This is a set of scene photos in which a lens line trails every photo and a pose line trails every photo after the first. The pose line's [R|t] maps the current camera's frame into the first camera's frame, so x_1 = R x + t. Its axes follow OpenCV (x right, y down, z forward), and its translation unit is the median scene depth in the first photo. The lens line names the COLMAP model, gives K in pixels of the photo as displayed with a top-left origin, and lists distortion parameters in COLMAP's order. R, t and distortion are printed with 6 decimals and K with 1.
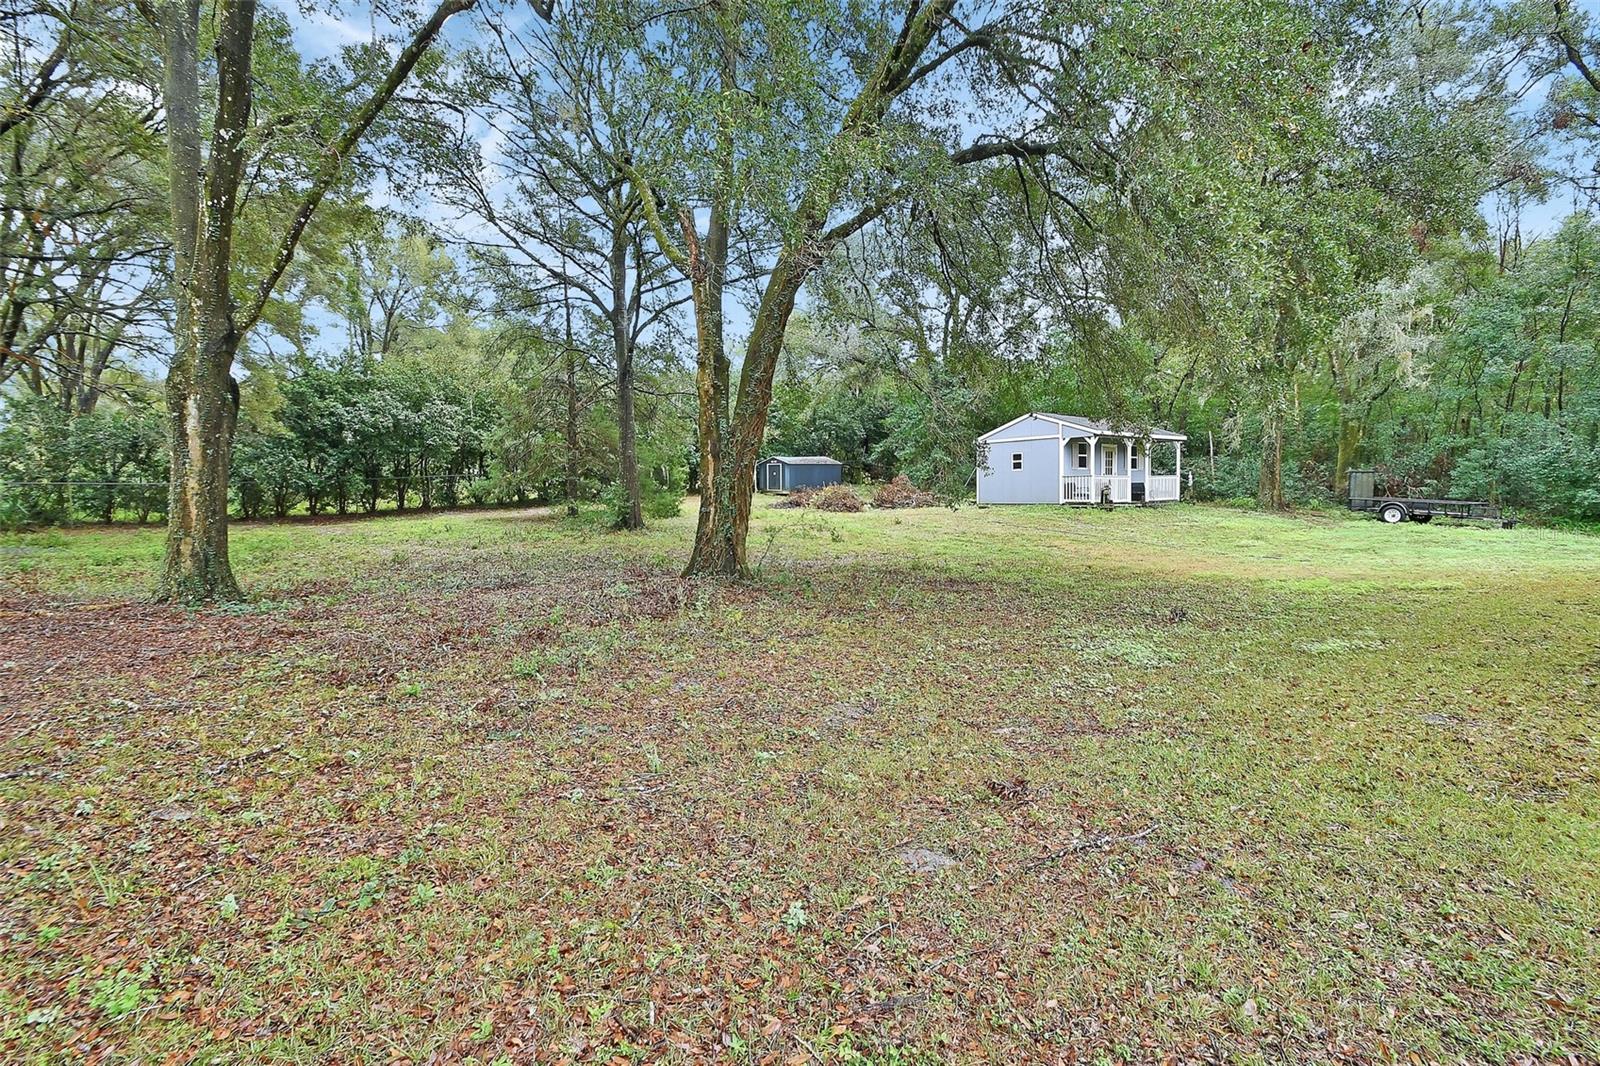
lens RADIAL K [[750.4, 0, 800.0], [0, 750.4, 533.0], [0, 0, 1]] dist [-0.000842, -0.000228]
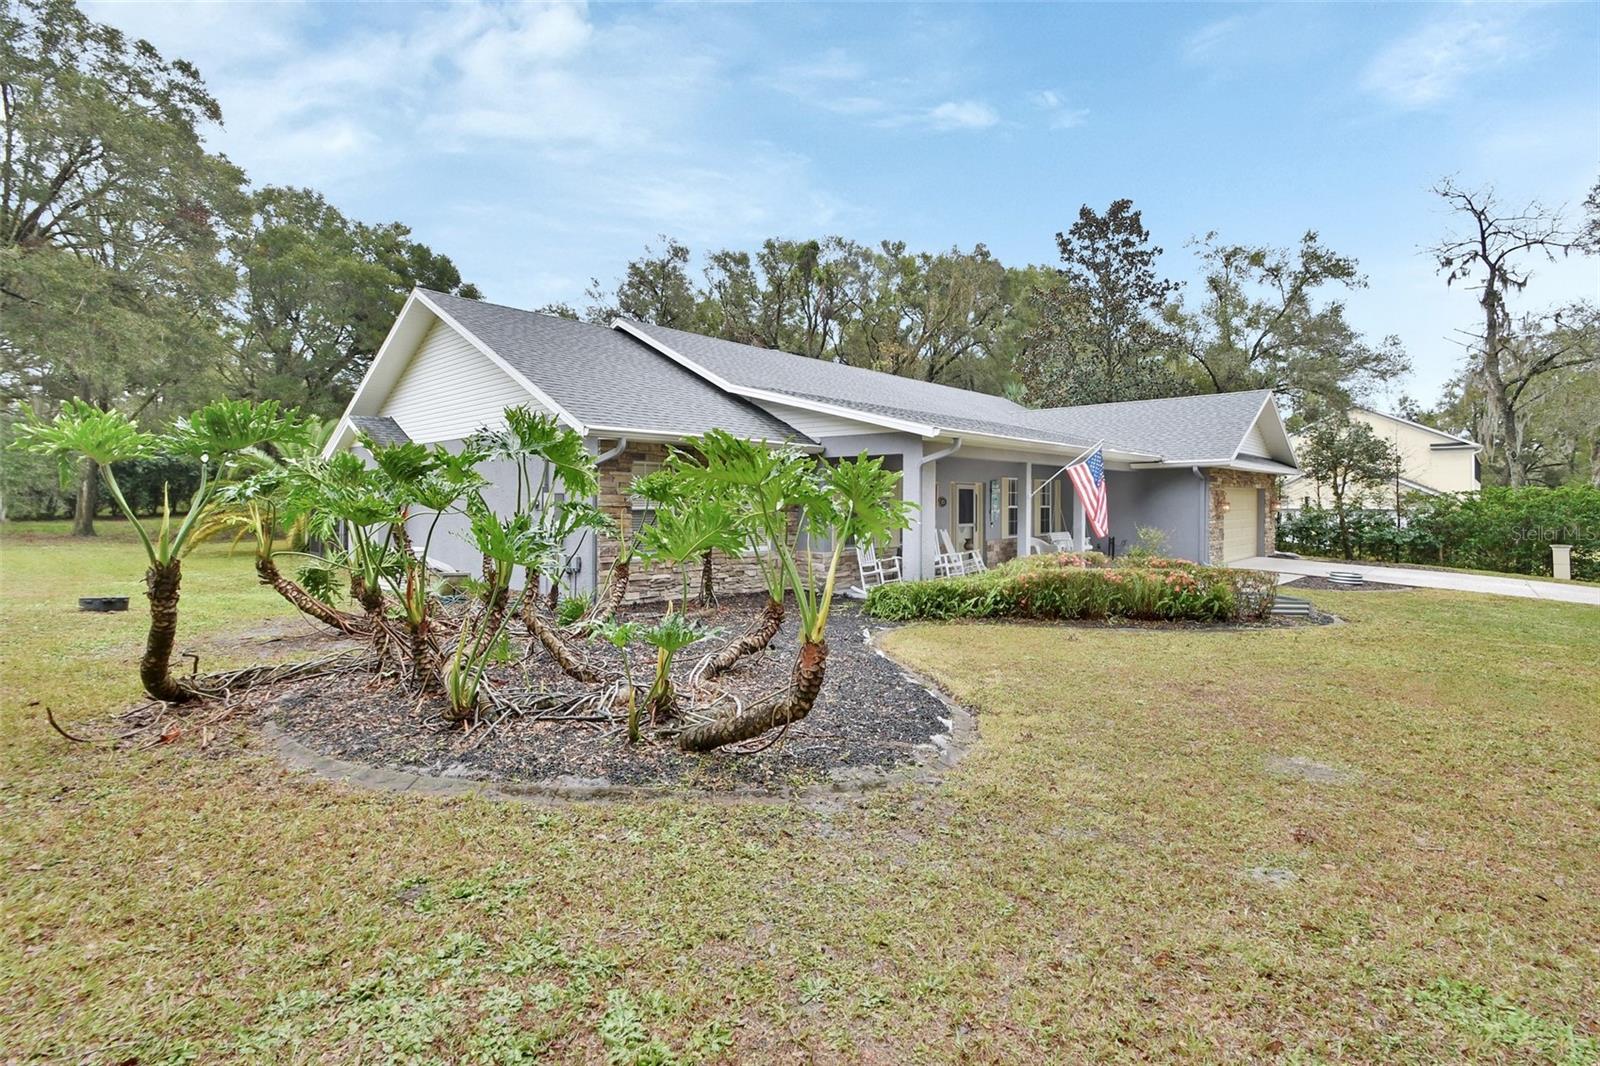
lens RADIAL K [[750.4, 0, 800.0], [0, 750.4, 533.0], [0, 0, 1]] dist [-0.000842, -0.000228]
pose [[0.985589, 0.002047, 0.169145, 0.666714], [-0.000213, 0.999941, -0.010859, 0.038135], [-0.169157, 0.010666, 0.985531, -1.053952]]
